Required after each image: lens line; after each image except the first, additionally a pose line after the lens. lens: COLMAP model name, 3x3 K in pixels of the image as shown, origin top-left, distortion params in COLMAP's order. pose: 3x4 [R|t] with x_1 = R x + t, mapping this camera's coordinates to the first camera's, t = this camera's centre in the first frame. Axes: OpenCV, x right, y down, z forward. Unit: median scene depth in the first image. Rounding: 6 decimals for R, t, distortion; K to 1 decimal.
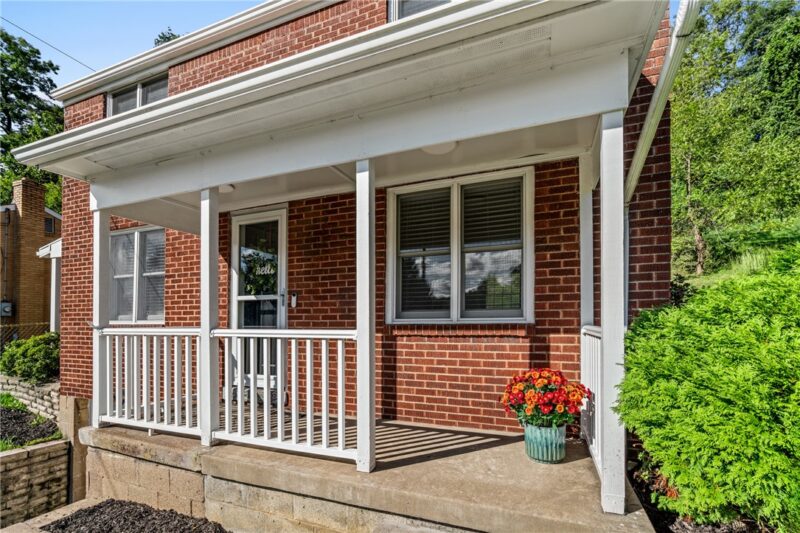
lens RADIAL K [[362.1, 0, 397.9], [0, 362.1, 317.3], [0, 0, 1]] dist [0.002175, 0.000391]
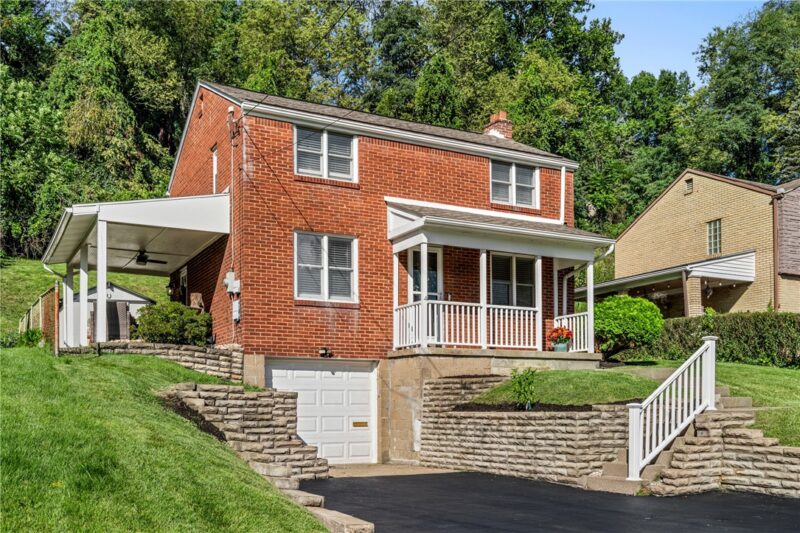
lens RADIAL K [[797.7, 0, 396.9], [0, 797.7, 389.0], [0, 0, 1]] dist [0.010012, -0.006044]
pose [[0.645524, 0.024917, 0.763333, -4.419459], [-0.006326, 0.999608, -0.027279, 0.670434], [-0.763714, 0.012780, 0.645429, -1.825362]]
